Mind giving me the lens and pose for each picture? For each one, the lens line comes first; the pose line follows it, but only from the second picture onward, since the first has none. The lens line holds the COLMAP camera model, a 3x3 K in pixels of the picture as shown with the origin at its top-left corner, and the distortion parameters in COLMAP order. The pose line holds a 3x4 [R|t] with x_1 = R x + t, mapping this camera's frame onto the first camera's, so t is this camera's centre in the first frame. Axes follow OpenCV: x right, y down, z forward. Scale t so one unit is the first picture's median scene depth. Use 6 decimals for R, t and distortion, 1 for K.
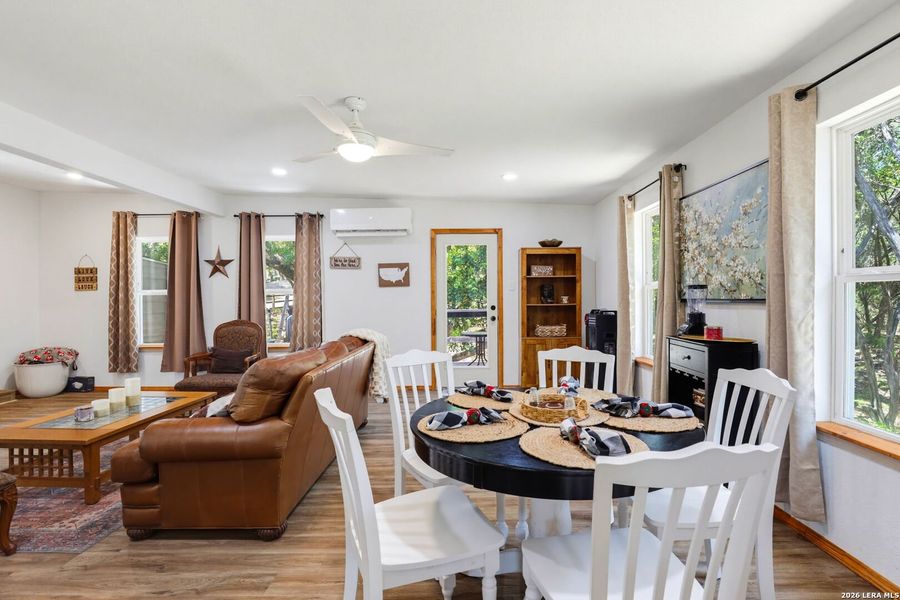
lens RADIAL K [[412.3, 0, 461.7], [0, 412.3, 297.8], [0, 0, 1]] dist [-0.035621, 0.008906]
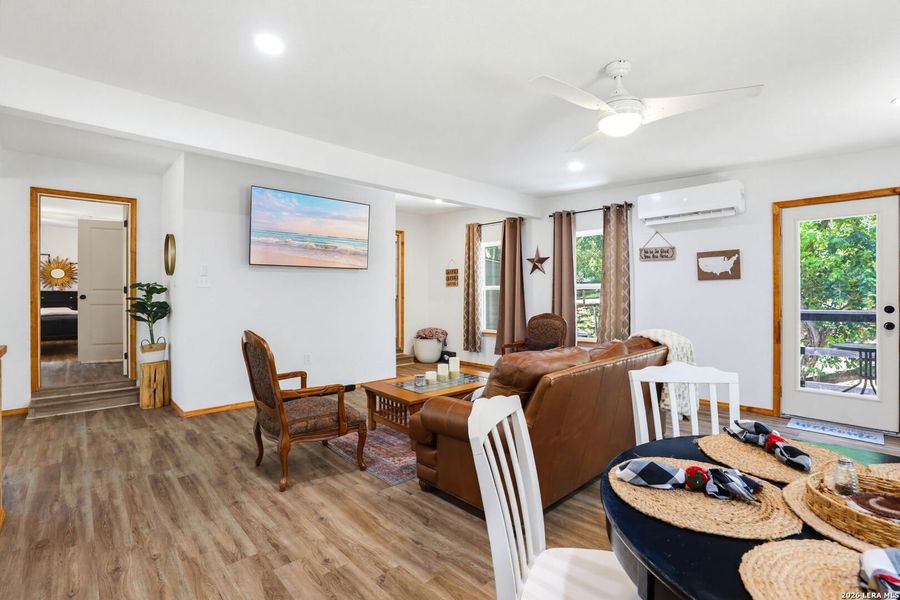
lens RADIAL K [[412.3, 0, 461.4], [0, 412.3, 291.6], [0, 0, 1]] dist [-0.035621, 0.008906]
pose [[0.697759, 0.002342, -0.716329, 0.064345], [-0.003707, 0.999993, -0.000341, -0.001197], [0.716323, 0.002893, 0.697763, 0.082716]]
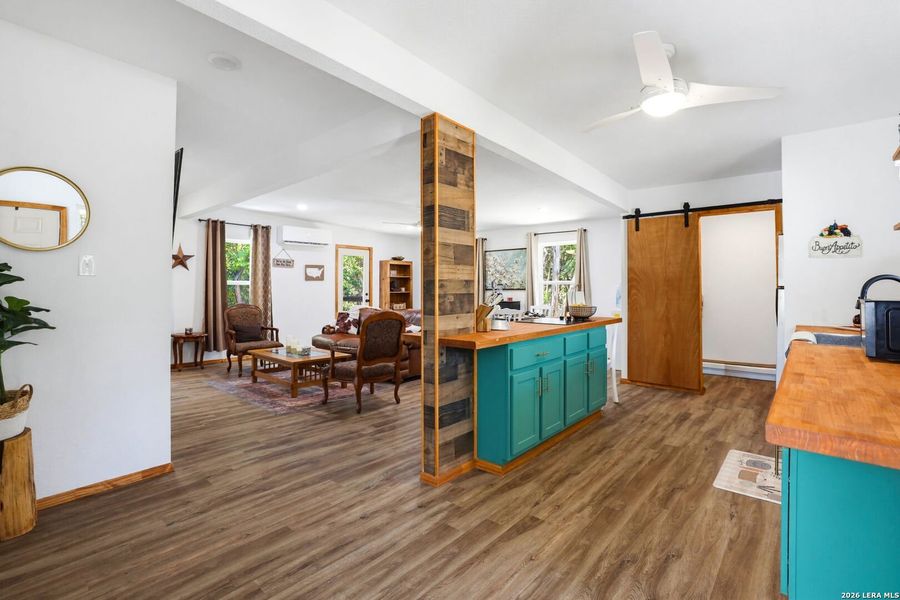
lens RADIAL K [[412.3, 0, 450.0], [0, 412.3, 286.1], [0, 0, 1]] dist [-0.035621, 0.008906]
pose [[0.658281, 0.009273, 0.752716, -1.066693], [-0.001088, 0.999935, -0.011367, 0.010203], [-0.752772, 0.006664, 0.658248, -0.389962]]
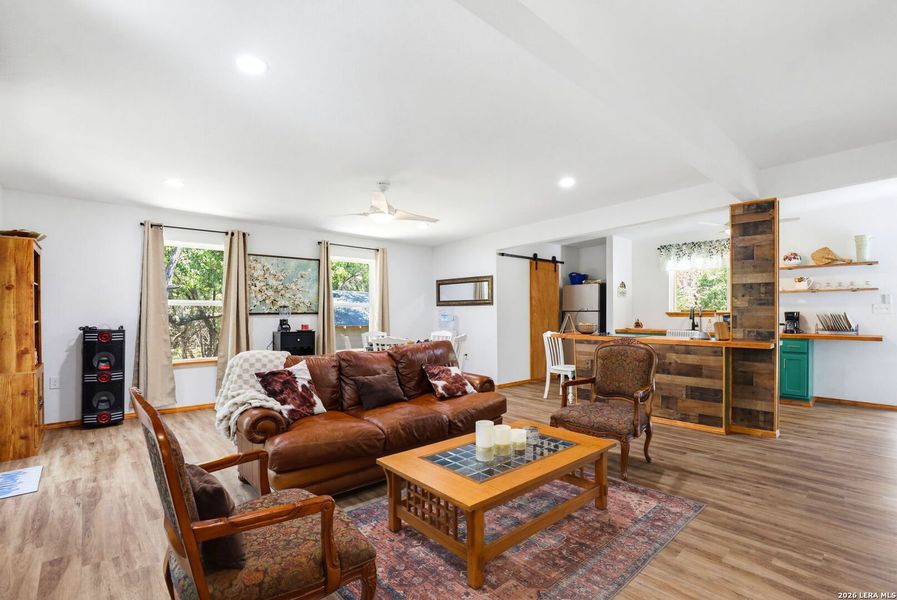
lens RADIAL K [[411.0, 0, 461.0], [0, 411.0, 311.8], [0, 0, 1]] dist [-0.035621, 0.008906]
pose [[-0.684334, 0.003899, 0.729158, -0.850652], [0.004906, 0.999988, -0.000742, 0.002607], [-0.729152, 0.003070, -0.684345, 0.977303]]
